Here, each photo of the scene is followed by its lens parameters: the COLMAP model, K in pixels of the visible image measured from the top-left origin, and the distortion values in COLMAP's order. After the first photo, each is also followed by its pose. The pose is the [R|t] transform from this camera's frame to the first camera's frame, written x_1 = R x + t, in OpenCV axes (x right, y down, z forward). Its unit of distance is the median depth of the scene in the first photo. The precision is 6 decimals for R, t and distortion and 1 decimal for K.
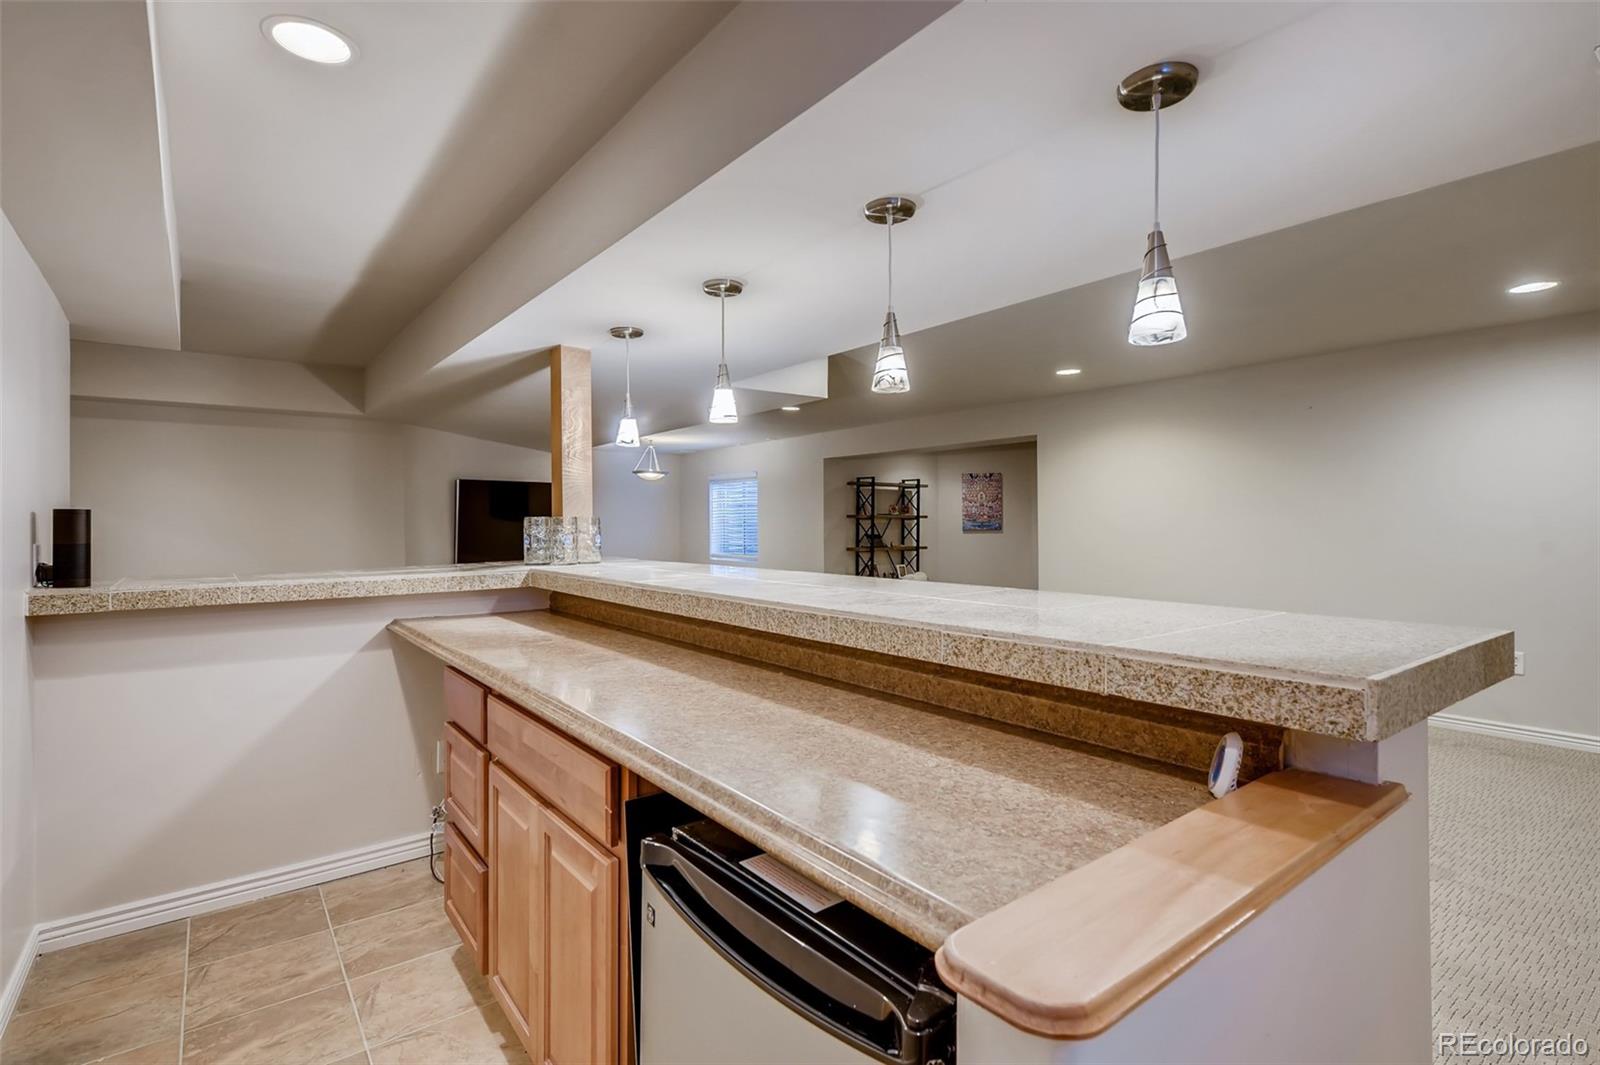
lens RADIAL K [[758.4, 0, 799.2], [0, 758.4, 530.4], [0, 0, 1]] dist [0.005663, 0.000832]
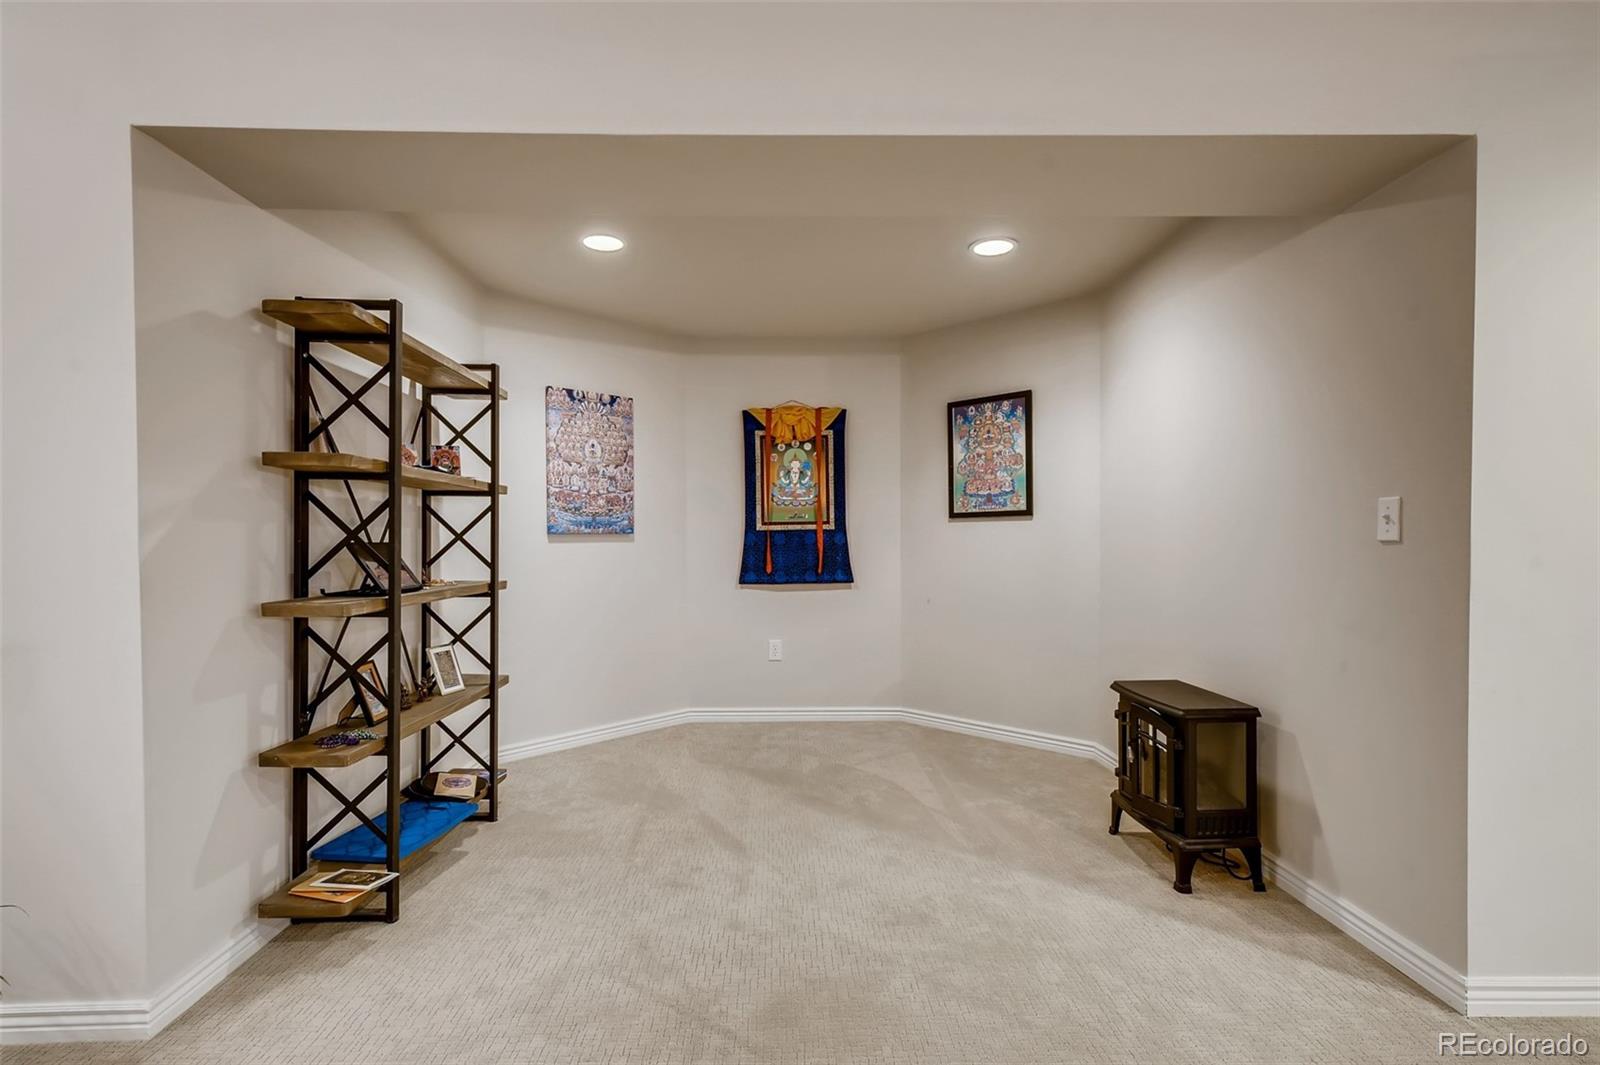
lens RADIAL K [[758.4, 0, 798.8], [0, 758.4, 535.0], [0, 0, 1]] dist [0.005663, 0.000832]
pose [[0.586459, 0.010700, 0.809908, -0.020019], [-0.000386, 0.999916, -0.012931, 0.005509], [-0.809979, 0.007271, 0.586414, 0.678564]]
